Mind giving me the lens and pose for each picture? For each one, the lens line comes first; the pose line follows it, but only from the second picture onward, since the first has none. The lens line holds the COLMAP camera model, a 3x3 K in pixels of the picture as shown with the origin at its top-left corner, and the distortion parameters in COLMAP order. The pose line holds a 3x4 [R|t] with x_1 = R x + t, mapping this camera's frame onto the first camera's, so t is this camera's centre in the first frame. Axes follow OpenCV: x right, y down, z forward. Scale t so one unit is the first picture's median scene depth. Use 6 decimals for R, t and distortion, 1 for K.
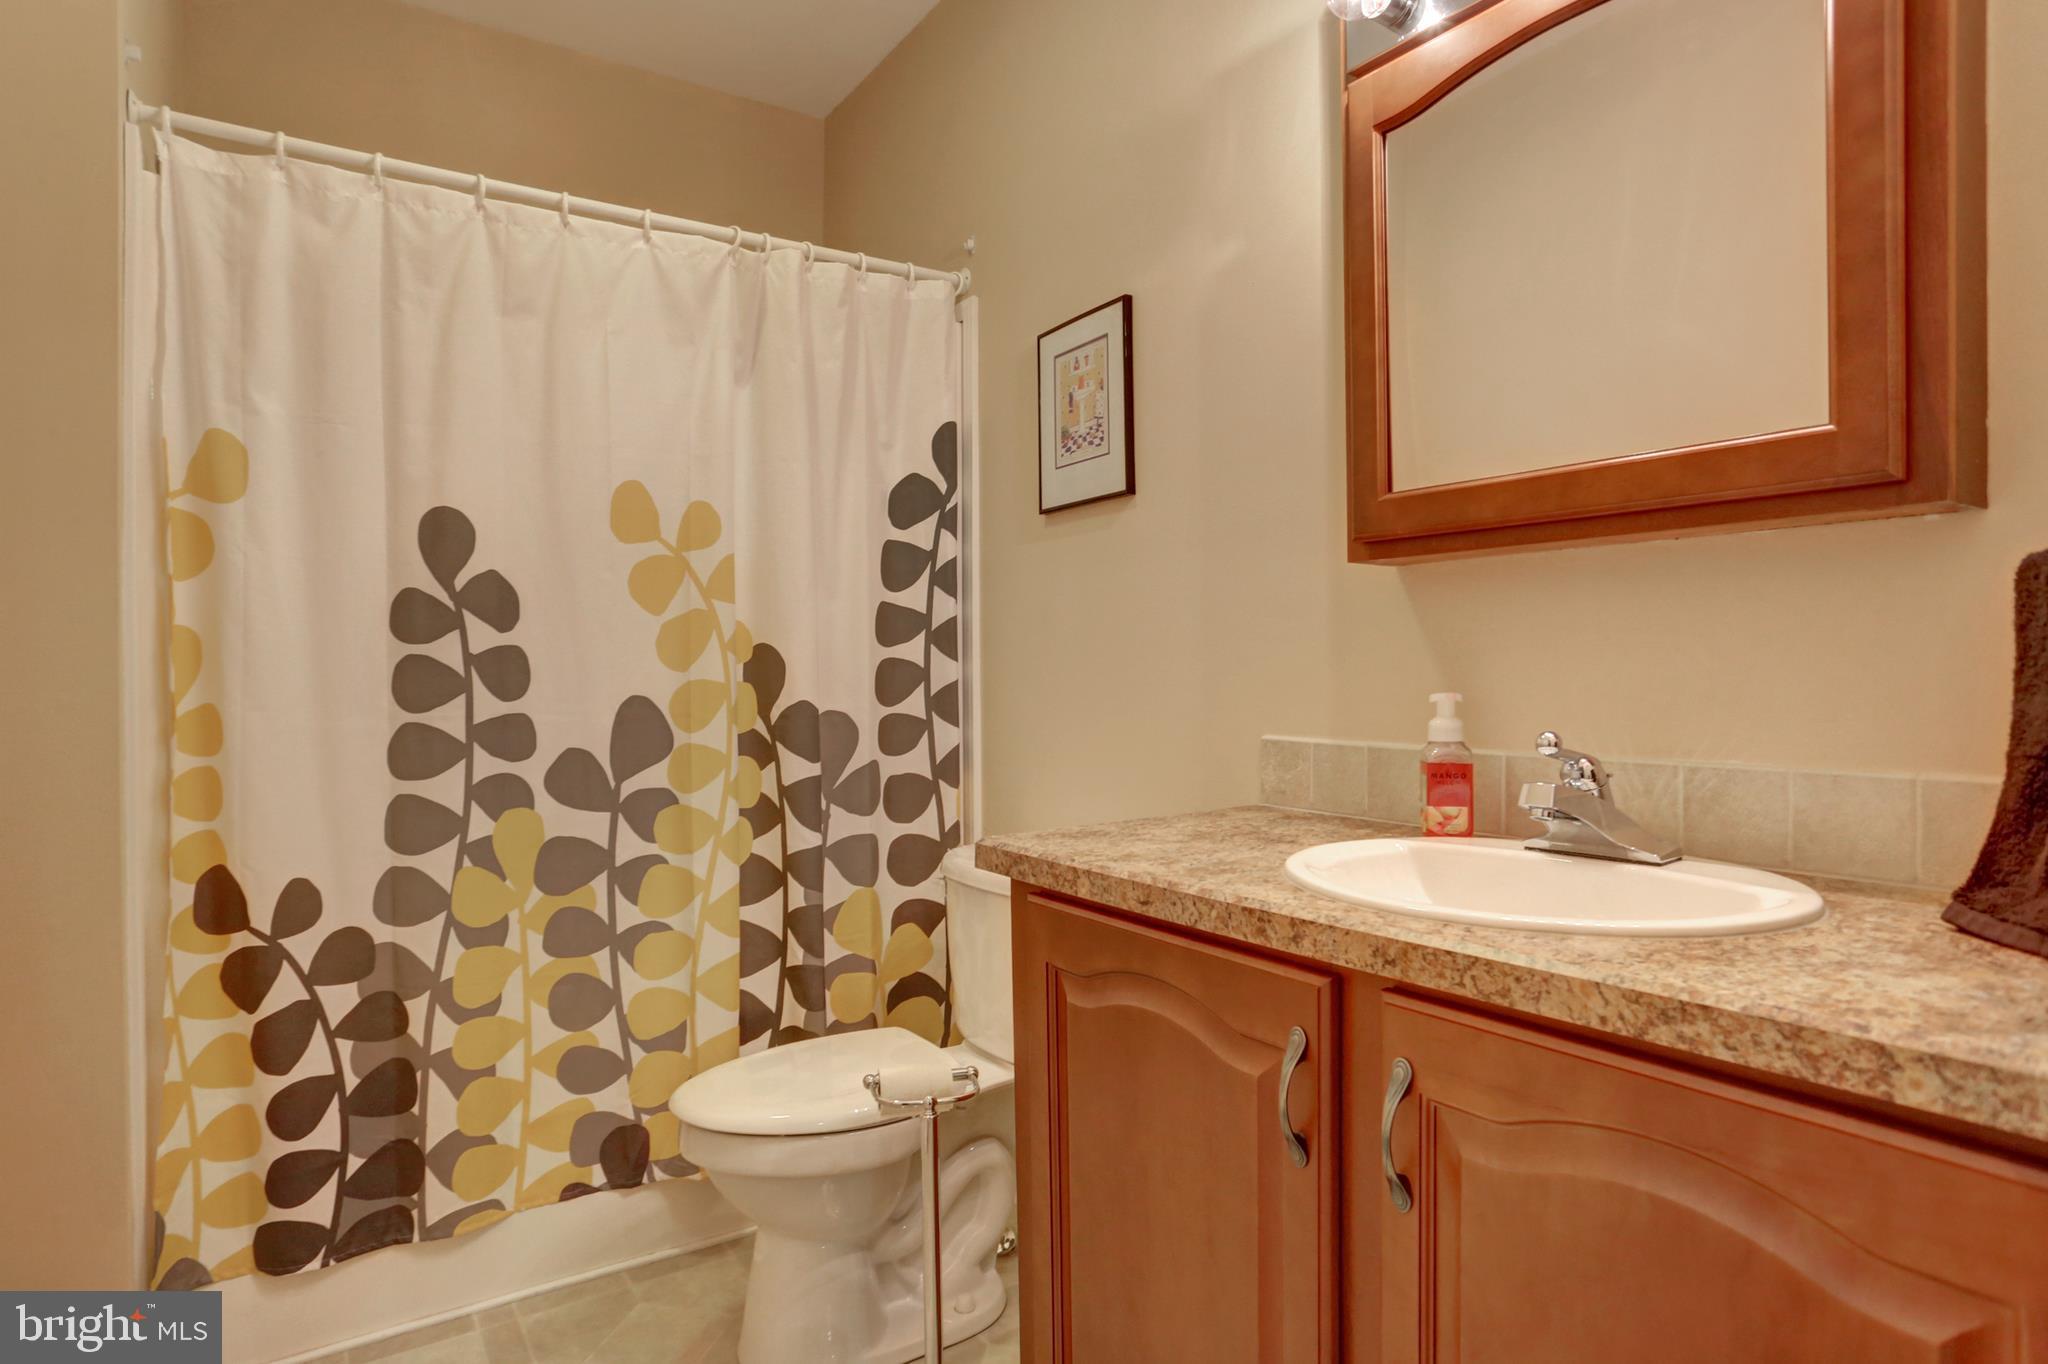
lens RADIAL K [[1072.8, 0, 993.5], [0, 1072.8, 682.2], [0, 0, 1]] dist [-0.066591, 0.031171]
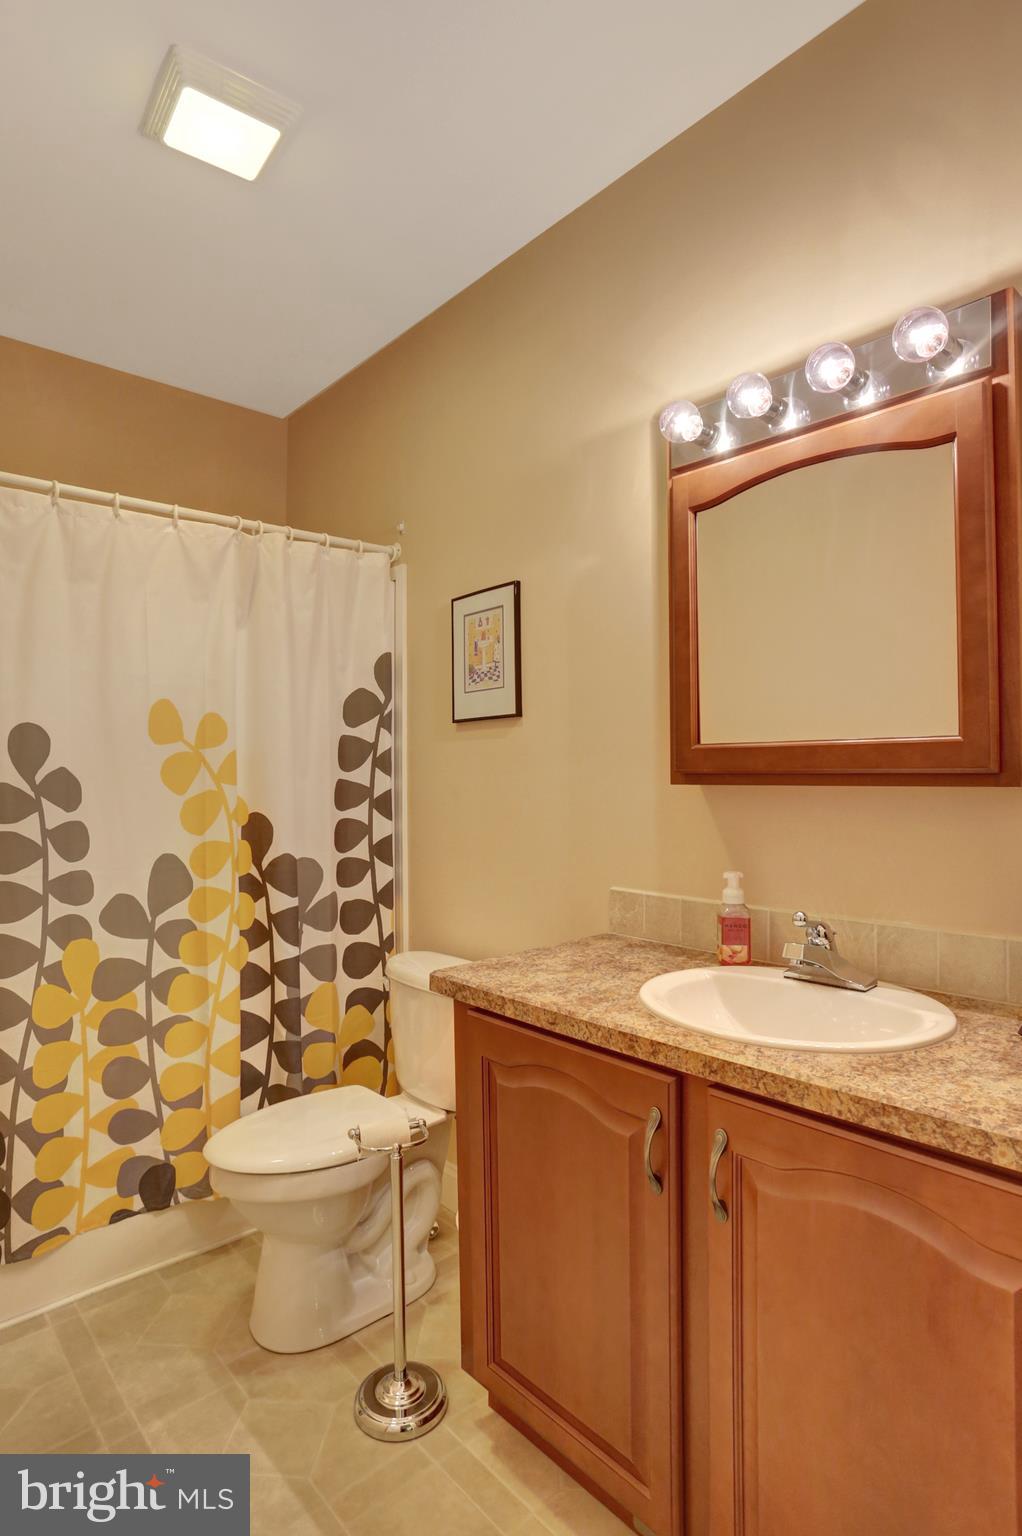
lens RADIAL K [[804.6, 0, 475.6], [0, 804.6, 763.8], [0, 0, 1]] dist [-0.066591, 0.031171]
pose [[0.991828, 0.000418, 0.127583, -0.074628], [0.001592, 0.999876, -0.015653, -0.096832], [-0.127574, 0.015728, 0.991704, -0.091488]]
